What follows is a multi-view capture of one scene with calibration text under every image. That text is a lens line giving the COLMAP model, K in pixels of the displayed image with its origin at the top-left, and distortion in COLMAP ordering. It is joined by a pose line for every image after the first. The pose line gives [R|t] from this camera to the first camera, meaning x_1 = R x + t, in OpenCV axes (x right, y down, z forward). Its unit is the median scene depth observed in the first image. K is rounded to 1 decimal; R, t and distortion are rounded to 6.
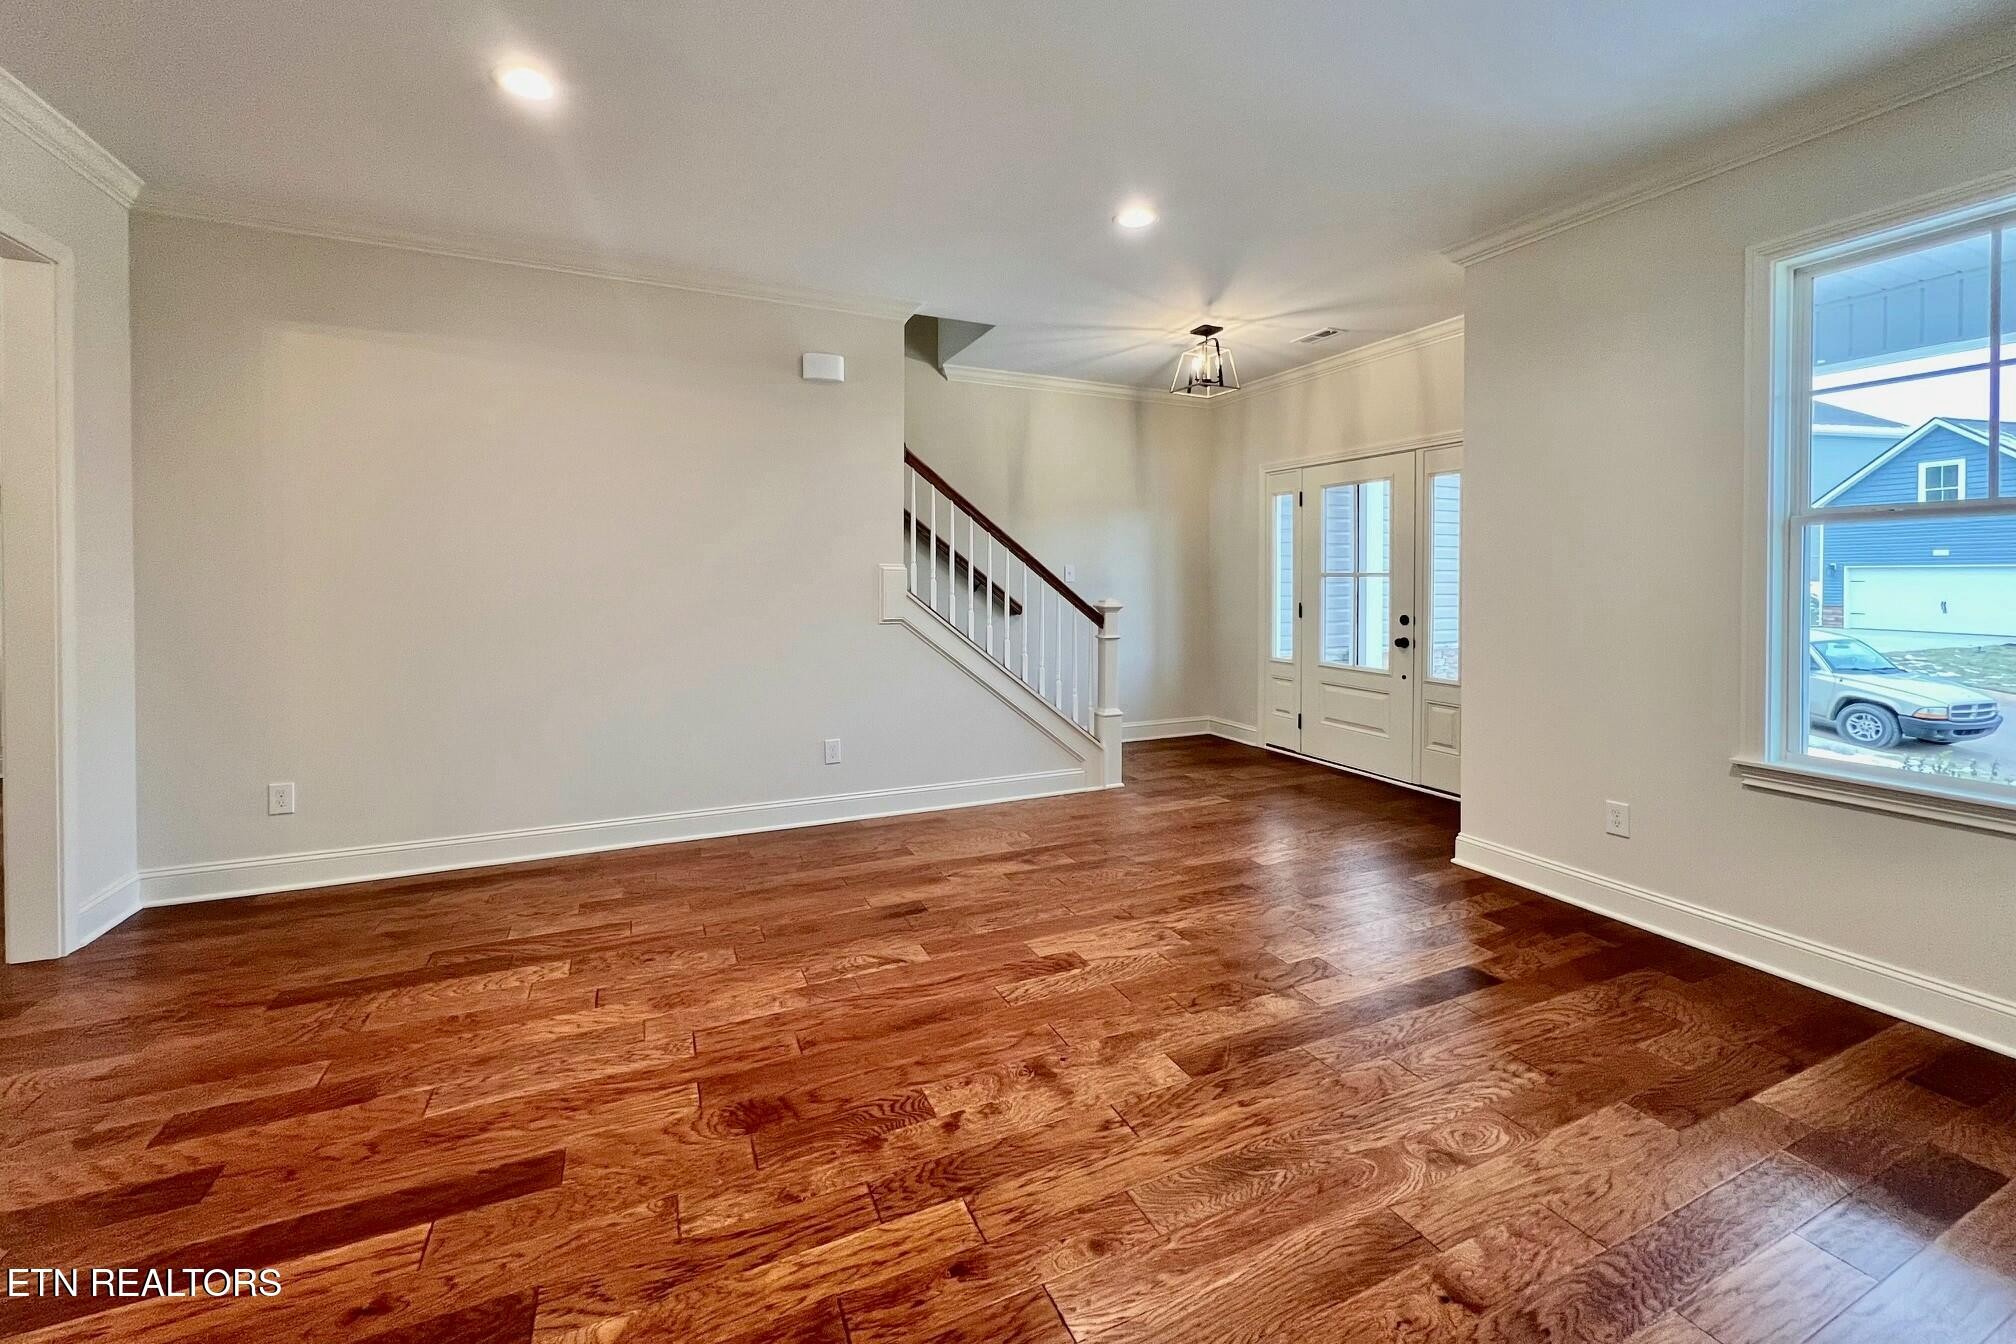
lens RADIAL K [[808.0, 0, 1003.5], [0, 808.0, 583.7], [0, 0, 1]] dist [0.001435, -0.000670]
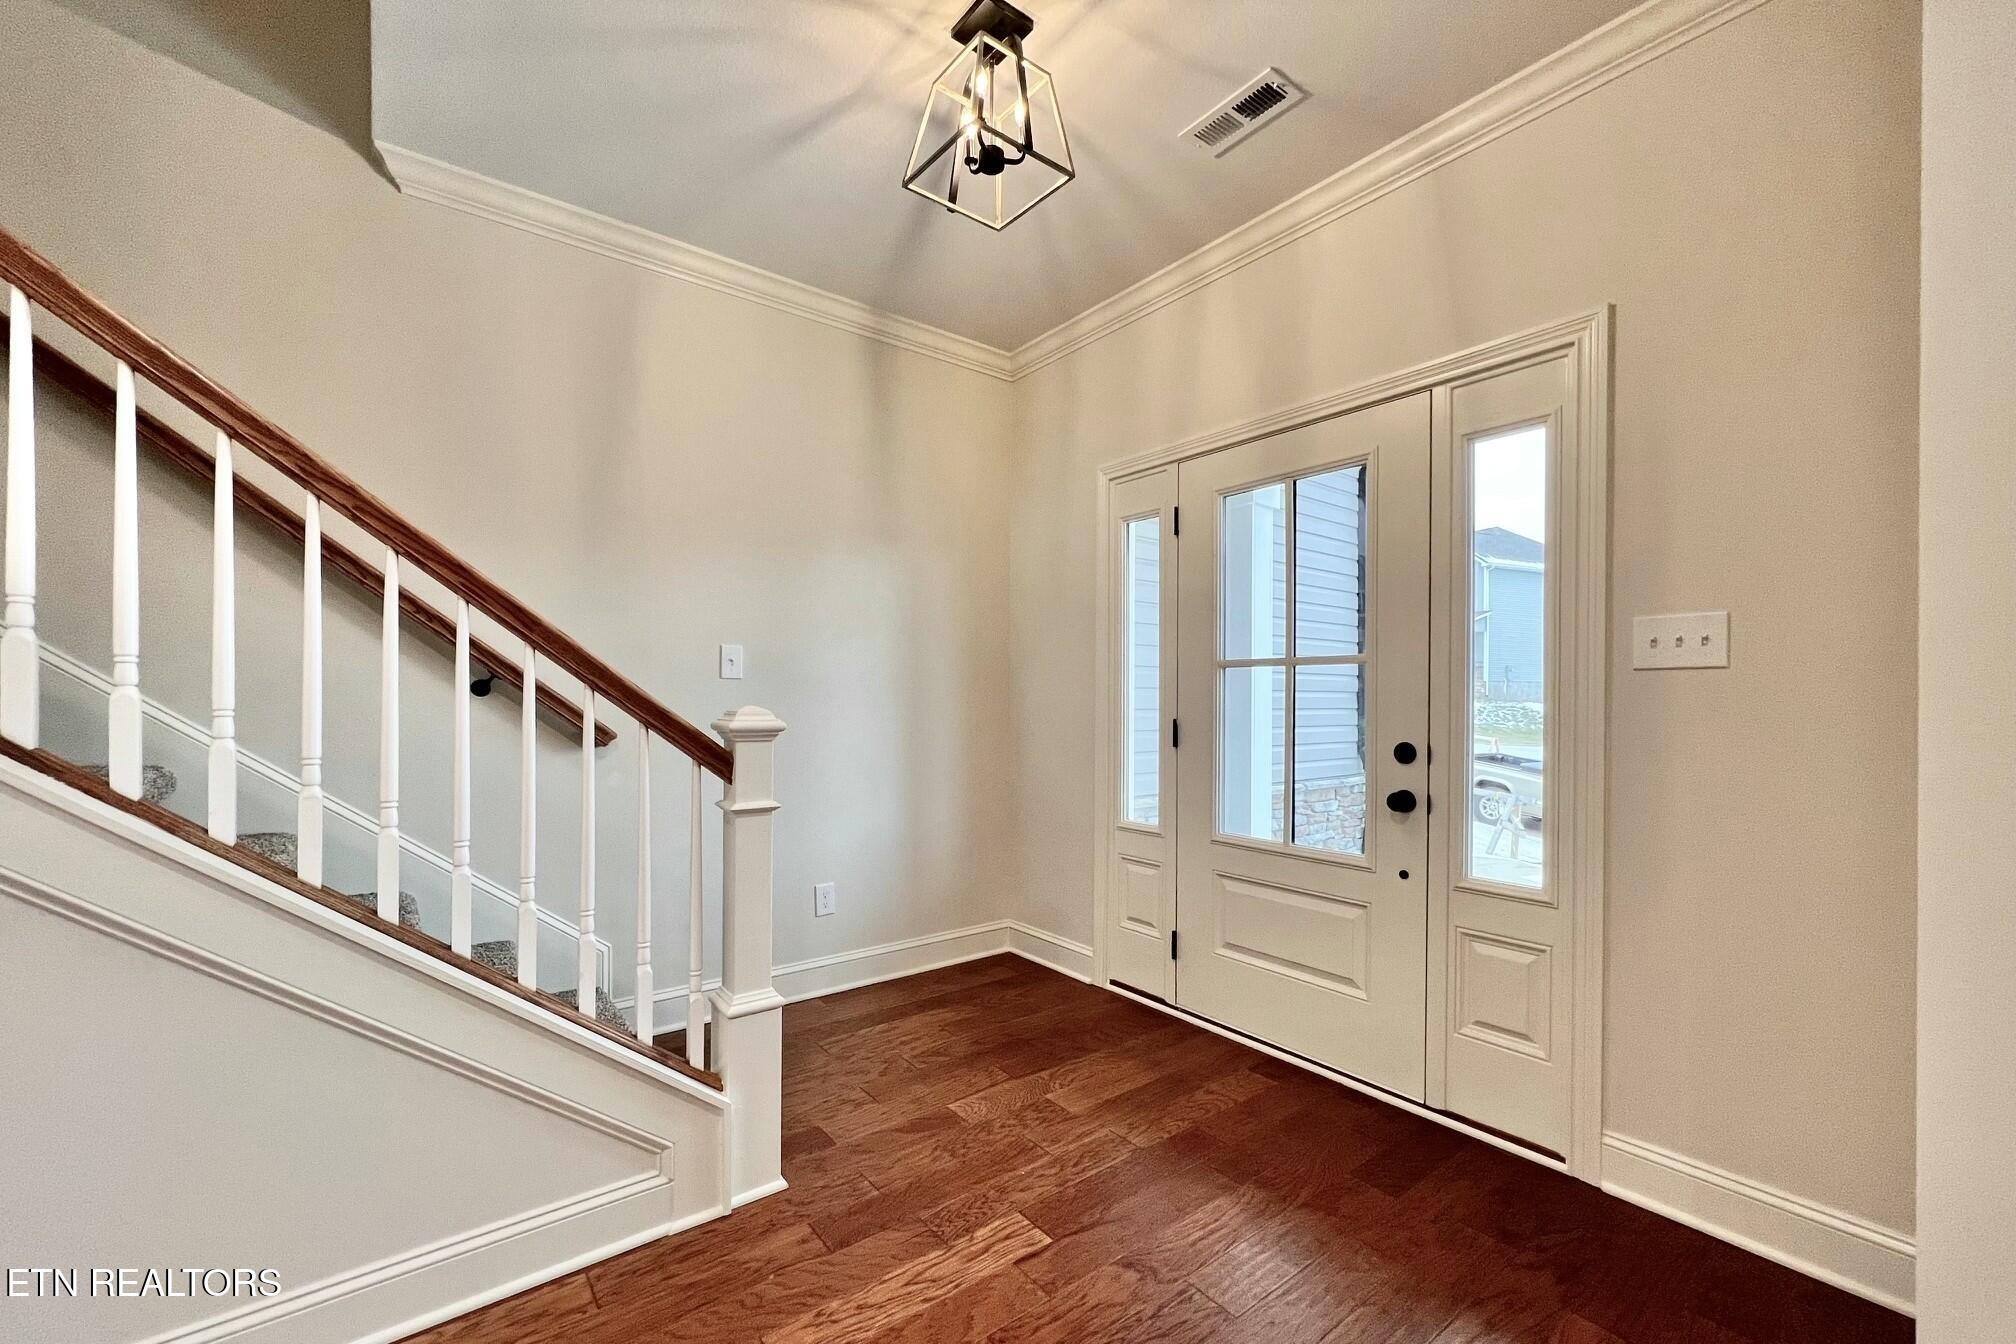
lens RADIAL K [[808.0, 0, 998.7], [0, 808.0, 703.6], [0, 0, 1]] dist [0.001435, -0.000670]
pose [[0.975510, 0.001134, 0.219951, 0.275810], [-0.000563, 0.999996, -0.002662, 0.029832], [-0.219953, 0.002473, 0.975507, 1.008831]]
